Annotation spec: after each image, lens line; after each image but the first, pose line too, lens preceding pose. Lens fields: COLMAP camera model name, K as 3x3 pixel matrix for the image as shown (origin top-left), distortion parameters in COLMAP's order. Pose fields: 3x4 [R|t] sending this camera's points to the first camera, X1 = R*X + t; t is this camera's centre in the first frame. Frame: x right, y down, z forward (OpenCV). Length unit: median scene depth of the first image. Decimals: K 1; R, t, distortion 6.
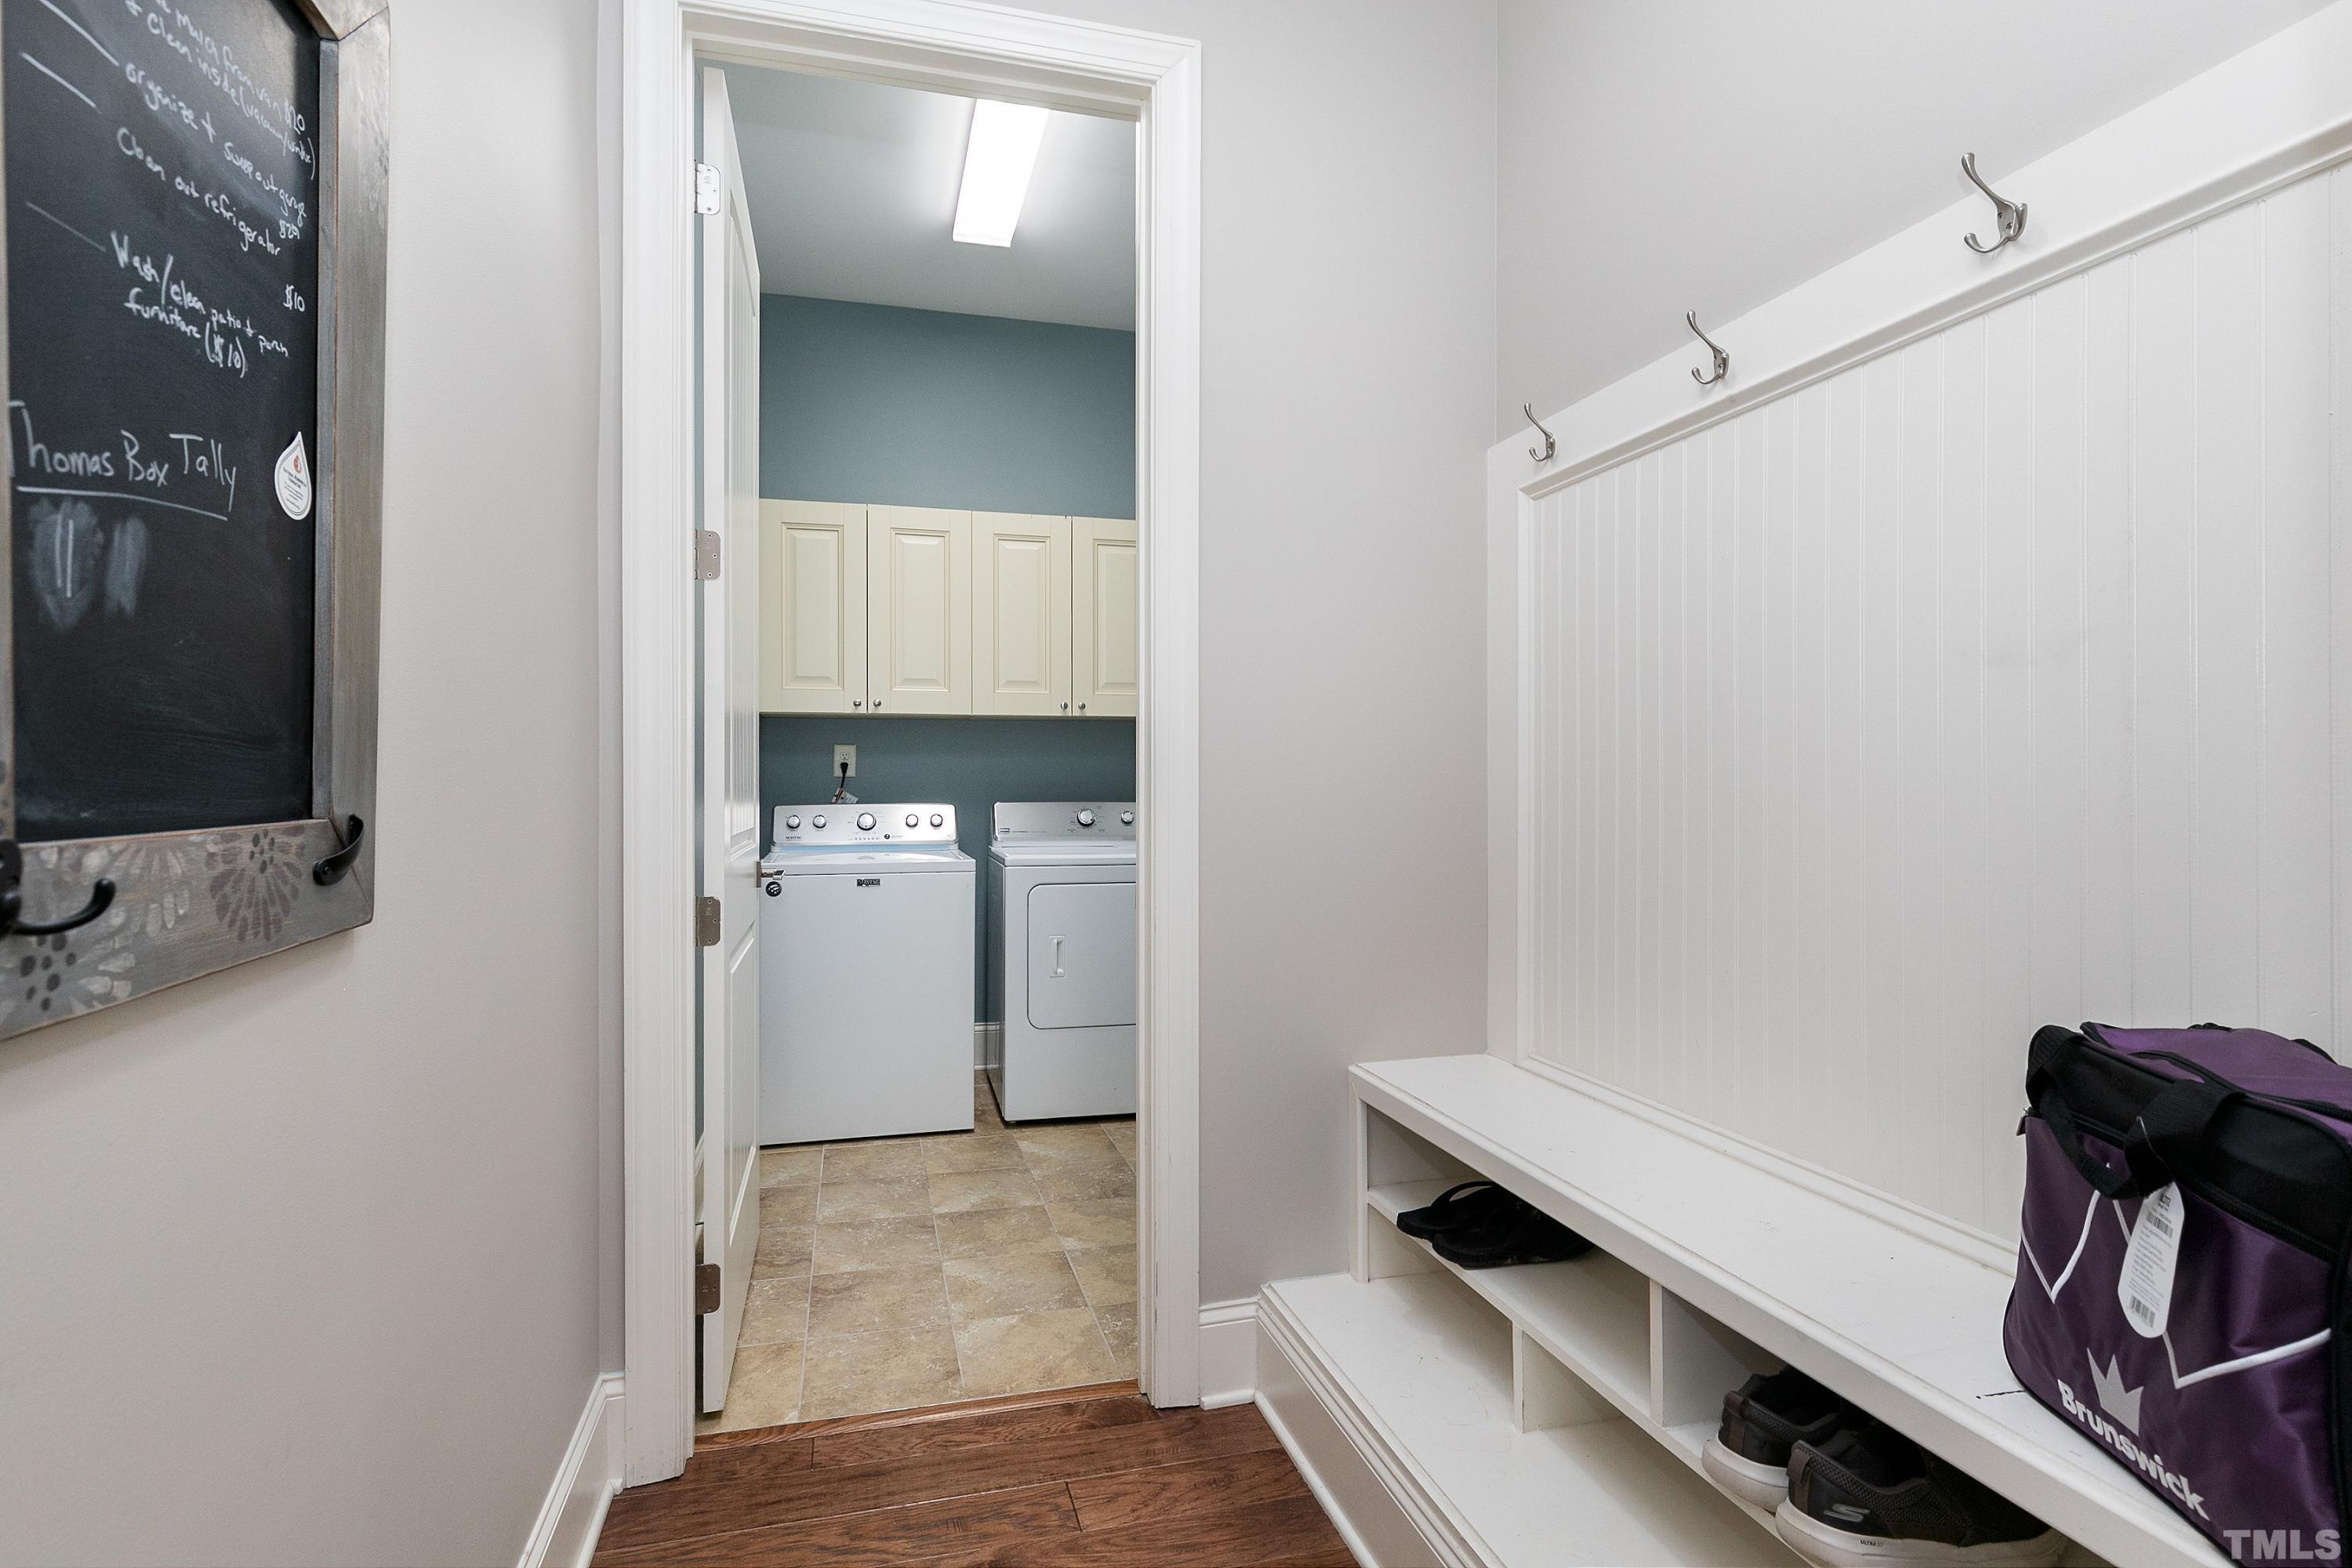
lens RADIAL K [[1245.4, 0, 1203.4], [0, 1245.4, 771.7], [0, 0, 1]] dist [0.000202, -0.000194]
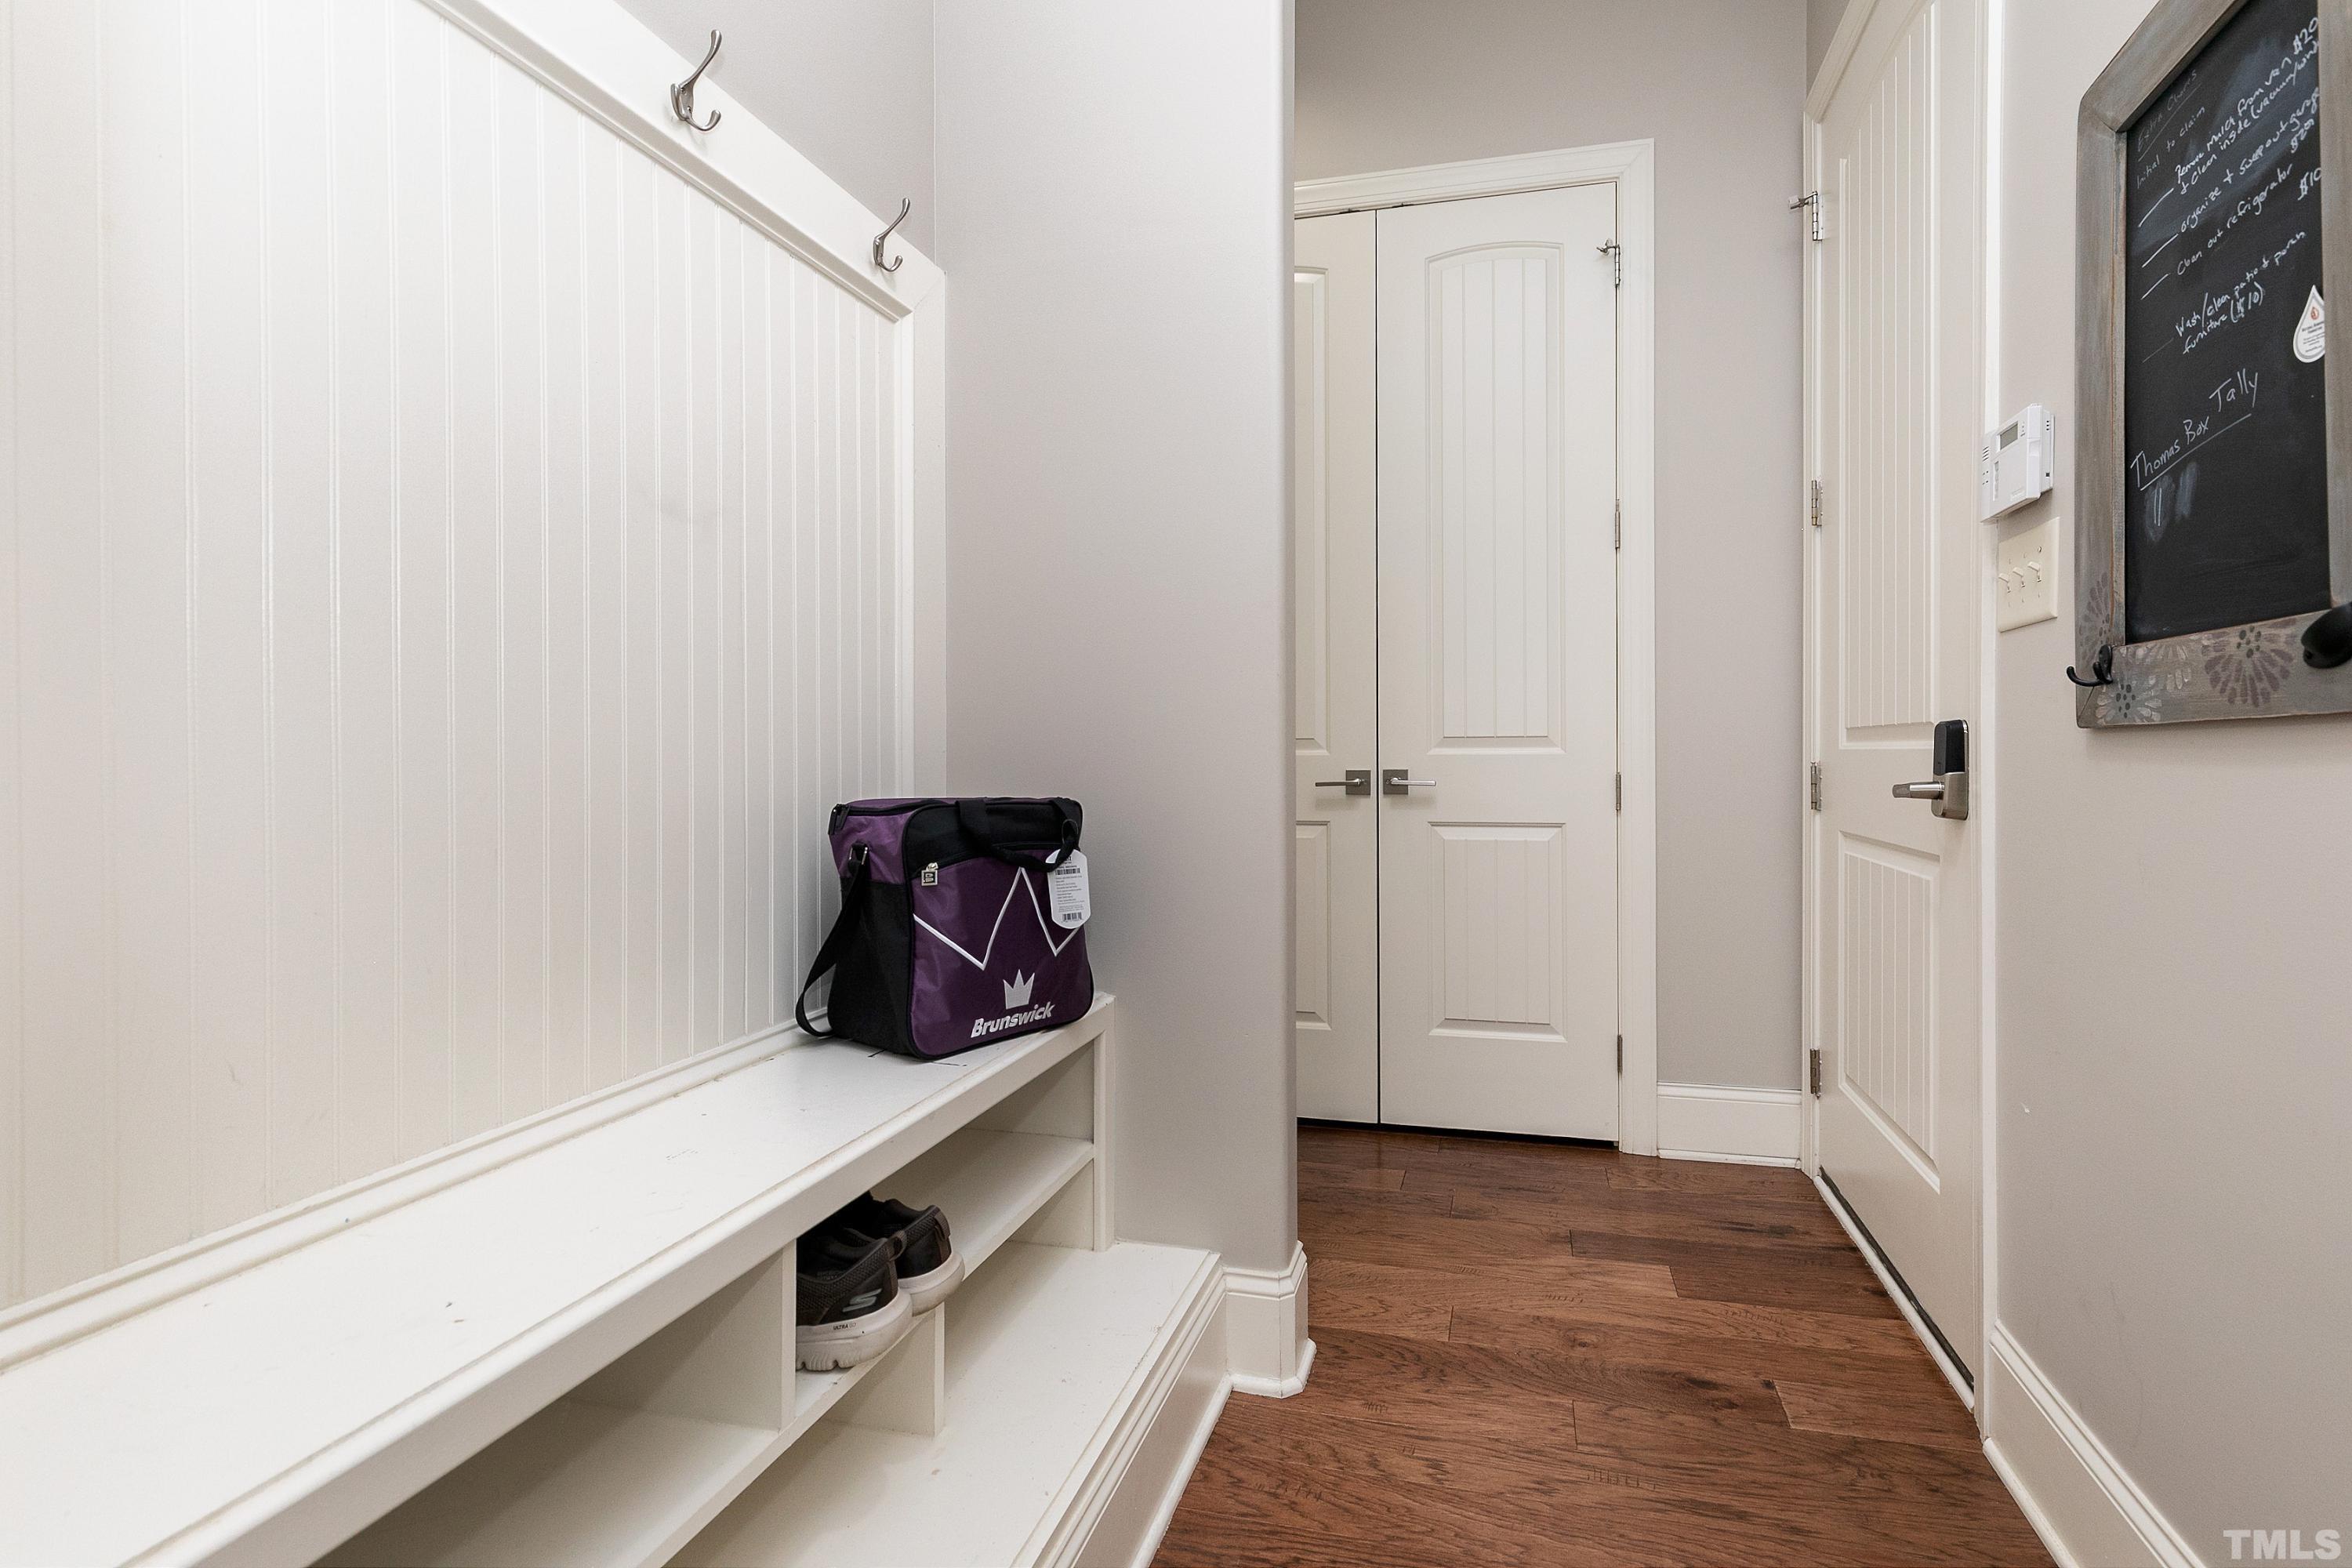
lens RADIAL K [[1245.4, 0, 1203.4], [0, 1245.4, 771.7], [0, 0, 1]] dist [0.000202, -0.000194]
pose [[-0.862623, -0.006497, 0.505806, -0.454878], [-0.002780, 0.999963, 0.008104, 0.203367], [-0.505840, 0.005585, -0.862609, 2.830926]]
